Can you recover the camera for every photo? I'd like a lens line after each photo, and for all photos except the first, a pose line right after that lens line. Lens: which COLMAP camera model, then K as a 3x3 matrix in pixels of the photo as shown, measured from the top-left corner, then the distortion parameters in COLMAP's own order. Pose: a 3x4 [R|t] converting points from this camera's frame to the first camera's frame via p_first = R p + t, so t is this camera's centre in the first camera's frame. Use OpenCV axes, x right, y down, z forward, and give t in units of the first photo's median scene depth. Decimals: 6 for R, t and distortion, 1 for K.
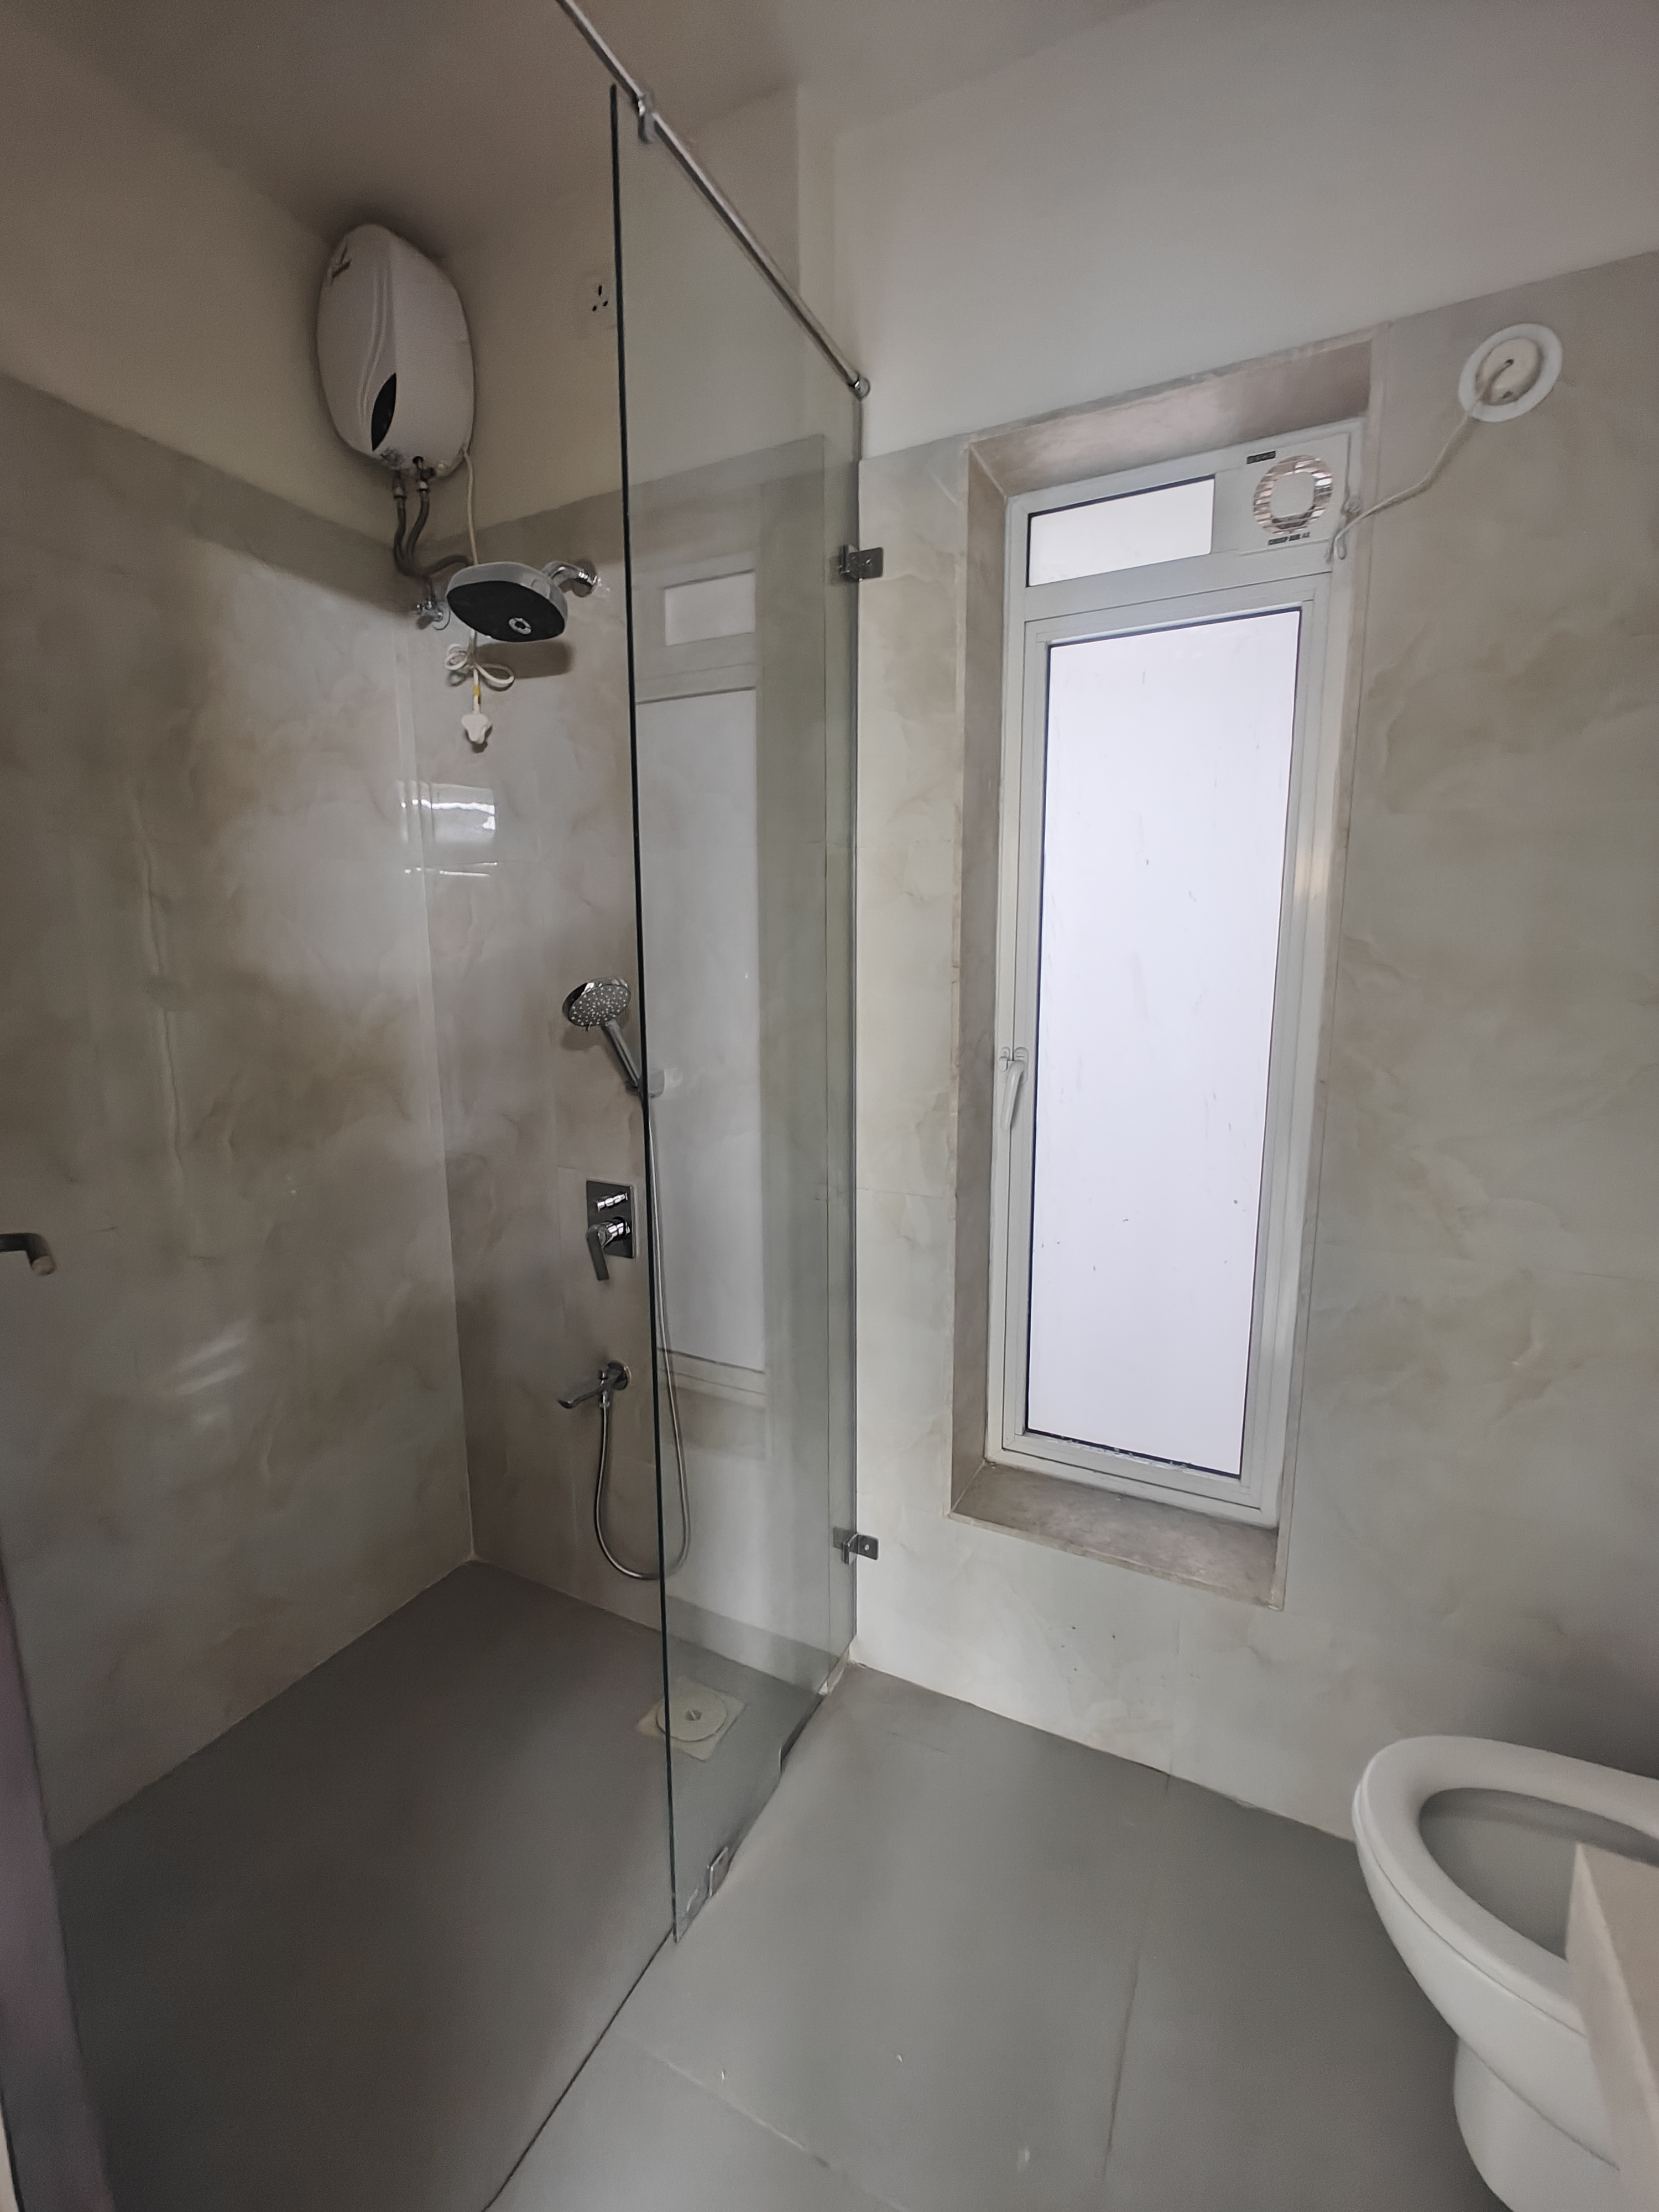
lens RADIAL K [[931.6, 0, 828.3], [0, 931.6, 1105.9], [0, 0, 1]] dist [-0.004468, -0.000537]
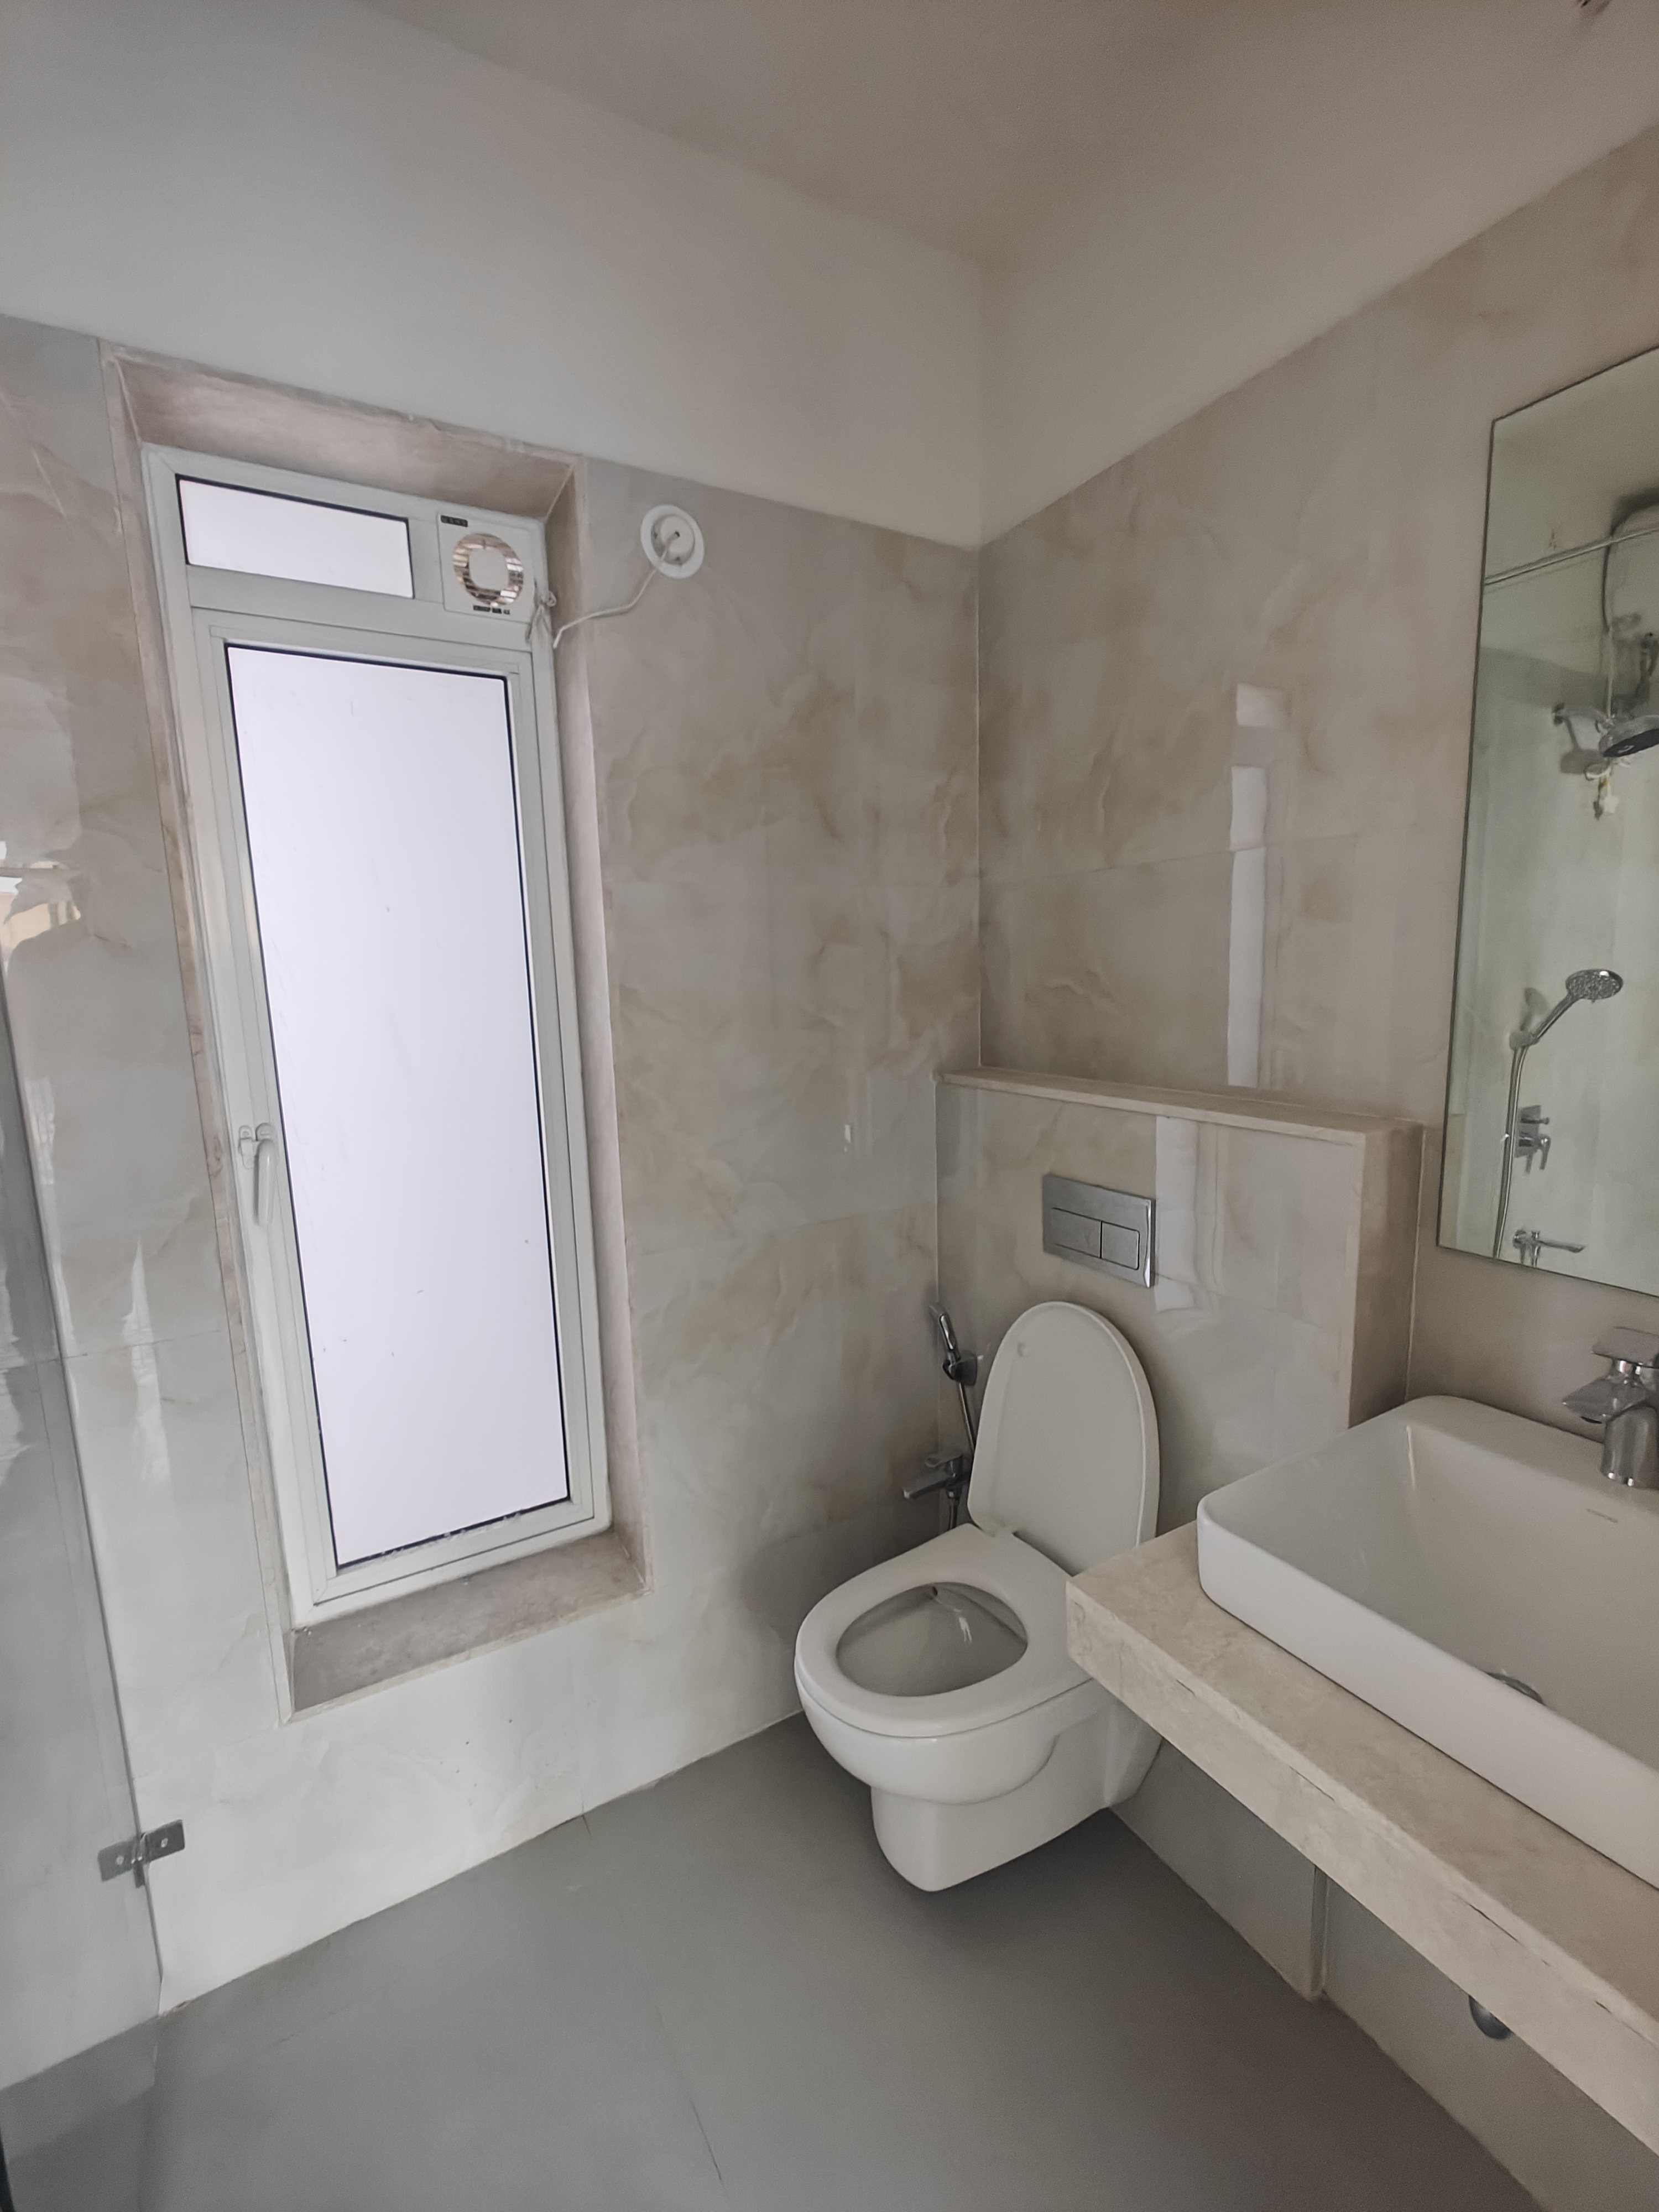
lens RADIAL K [[931.6, 0, 824.4], [0, 931.6, 1109.2], [0, 0, 1]] dist [-0.004468, -0.000537]
pose [[0.550030, -0.133935, 0.824336, -0.234856], [0.159356, 0.985752, 0.053832, -0.048750], [-0.819801, 0.101754, 0.563536, 0.151498]]
